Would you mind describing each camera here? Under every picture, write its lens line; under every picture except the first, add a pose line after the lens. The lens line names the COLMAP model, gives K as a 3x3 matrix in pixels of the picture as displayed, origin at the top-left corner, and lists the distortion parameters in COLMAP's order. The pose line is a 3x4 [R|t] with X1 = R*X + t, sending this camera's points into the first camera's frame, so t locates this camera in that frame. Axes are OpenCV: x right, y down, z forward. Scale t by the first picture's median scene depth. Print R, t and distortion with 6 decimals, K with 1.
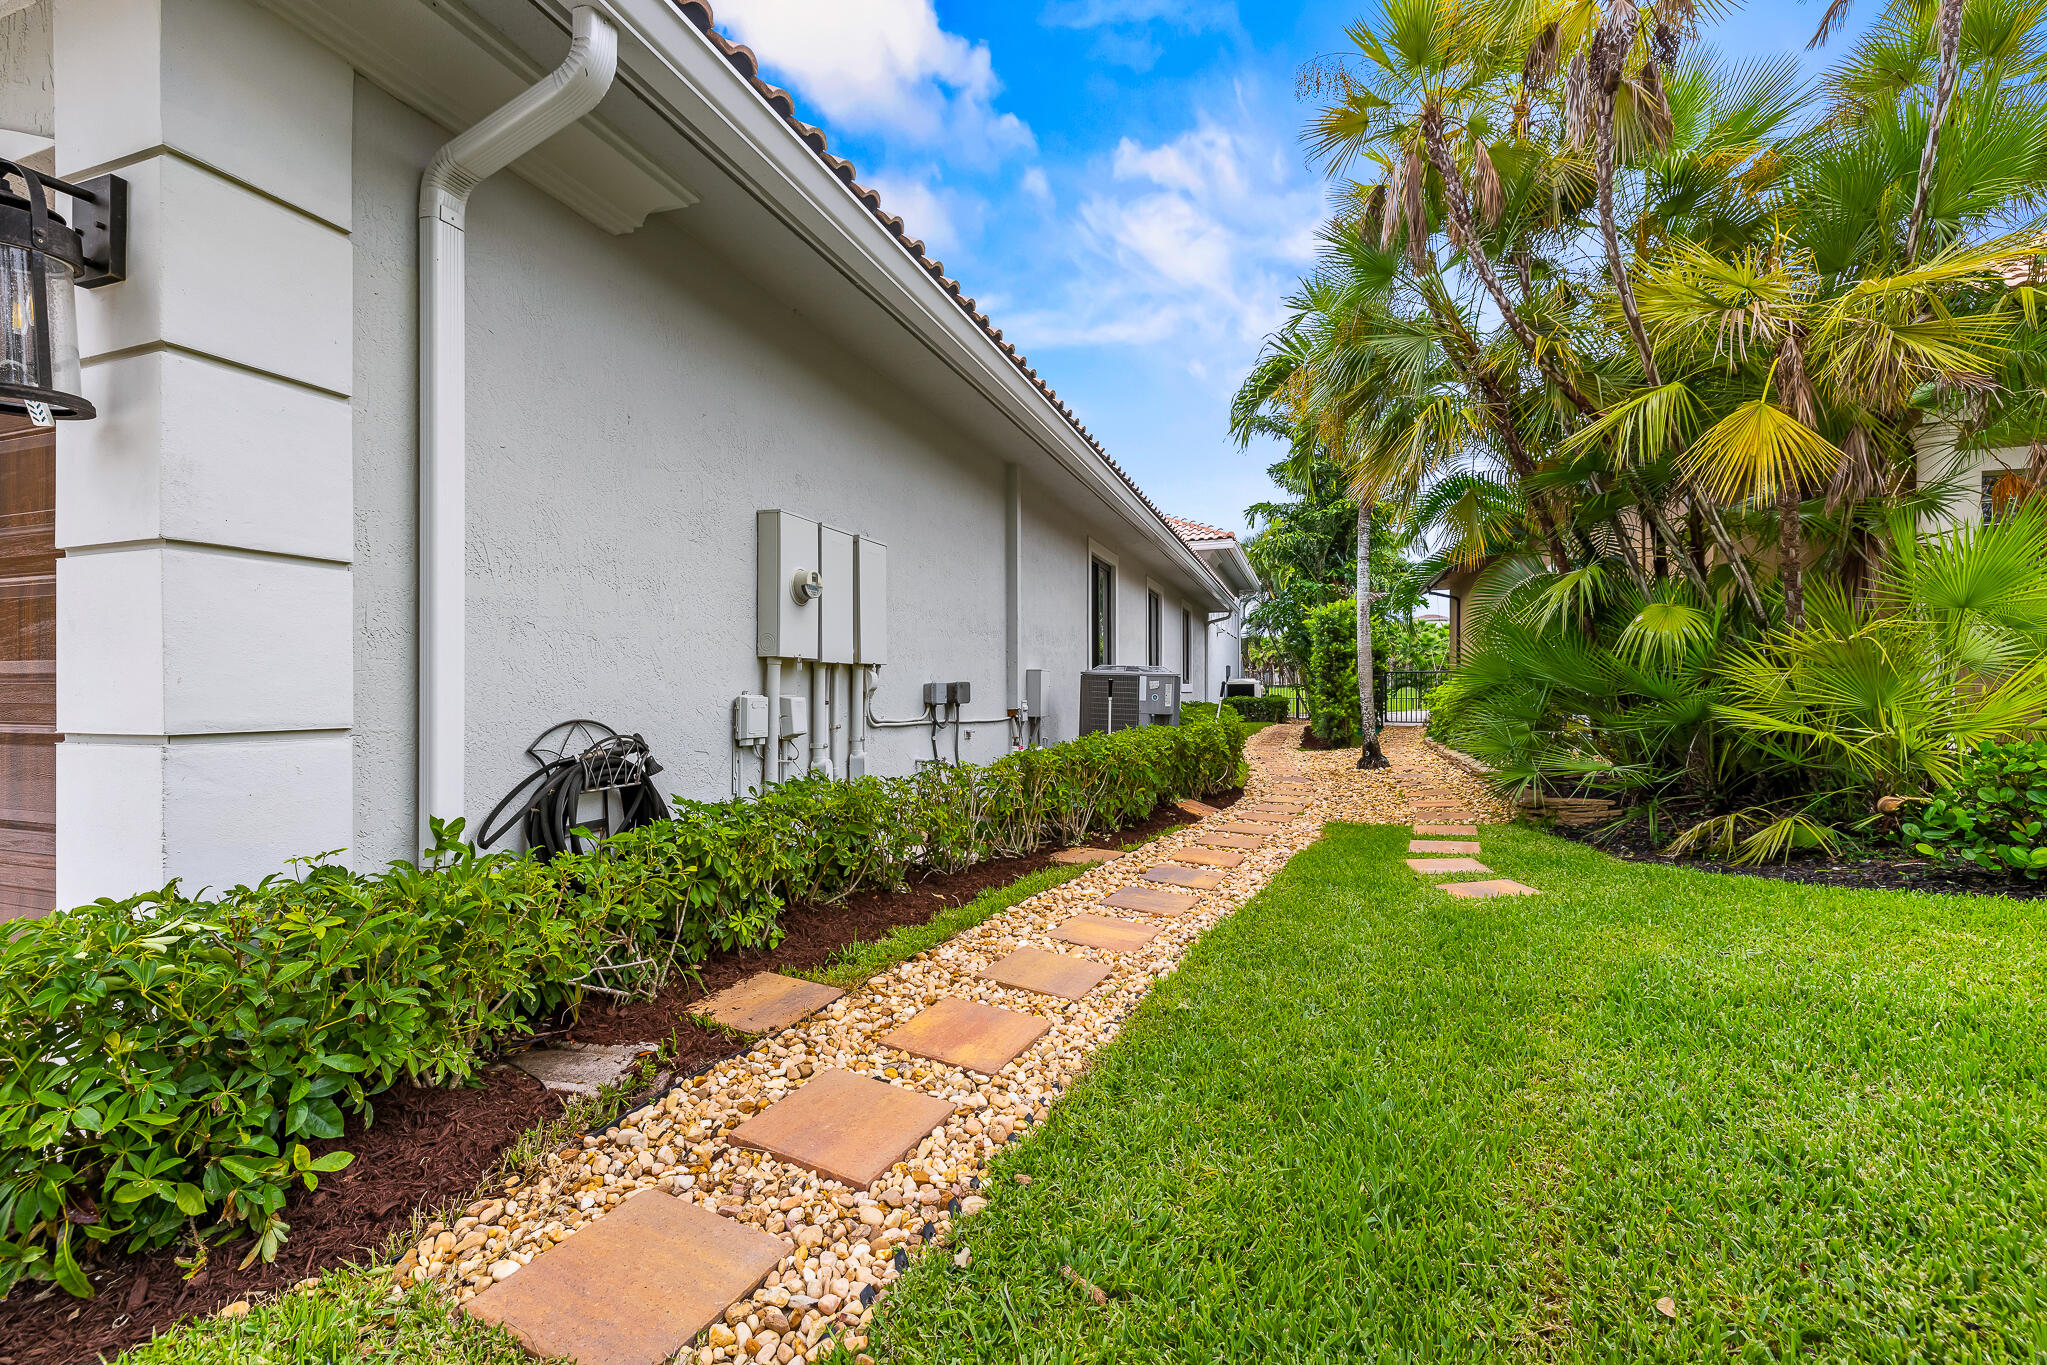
lens RADIAL K [[844.5, 0, 1023.5], [0, 844.5, 682.5], [0, 0, 1]] dist [0.000491, 0.000105]
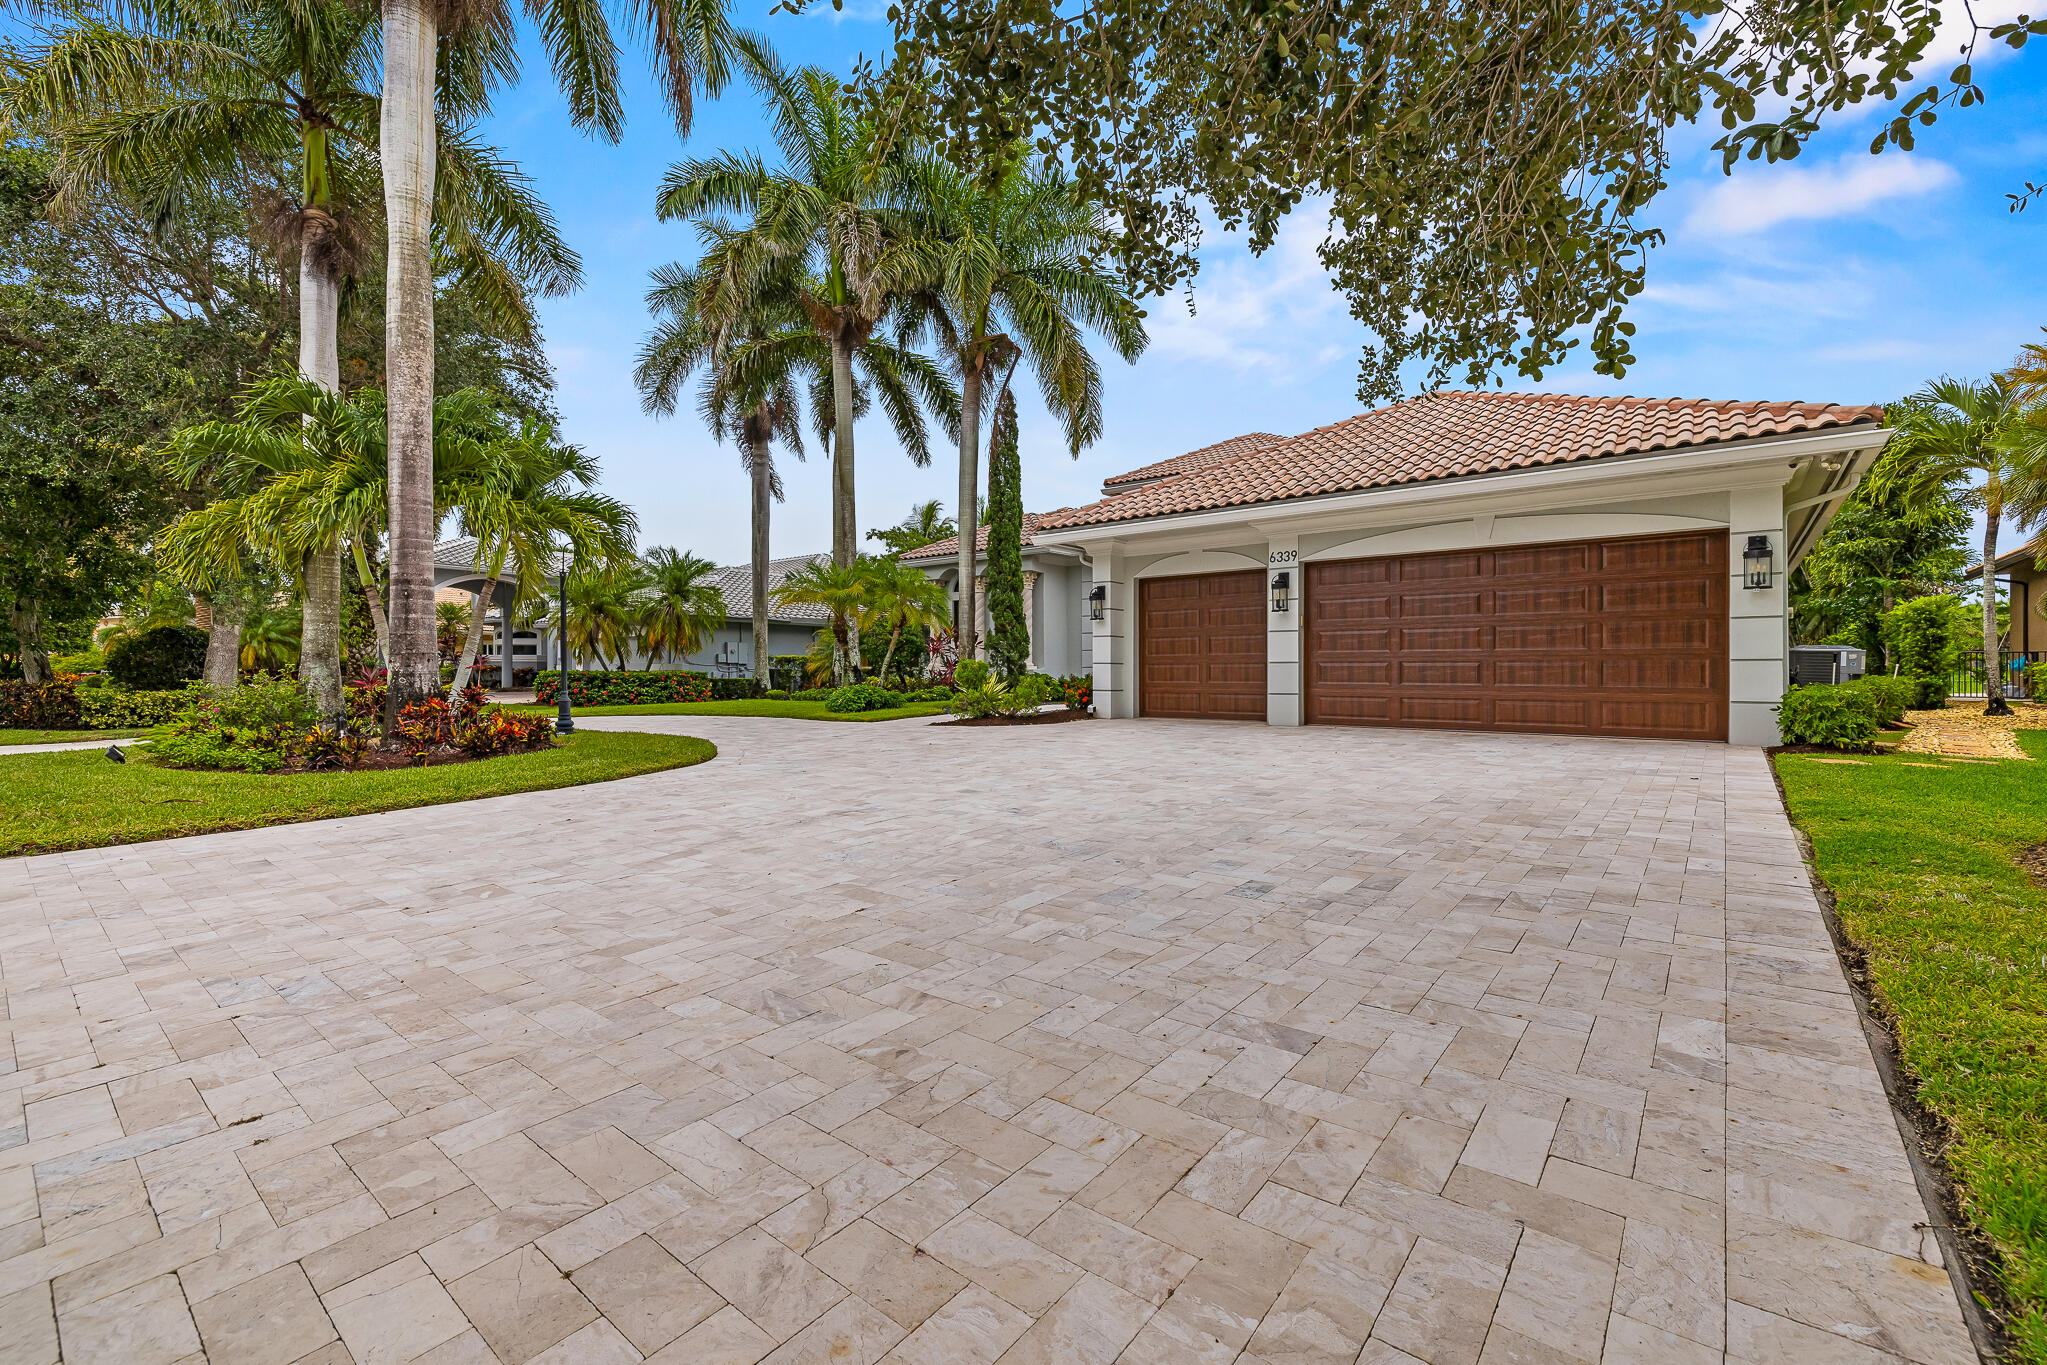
lens RADIAL K [[844.5, 0, 1023.5], [0, 844.5, 682.5], [0, 0, 1]] dist [0.000491, 0.000105]
pose [[0.942021, -0.000518, -0.335553, -0.520448], [0.004547, 0.999927, 0.011220, 0.015487], [0.335522, -0.012095, 0.941955, -0.712411]]
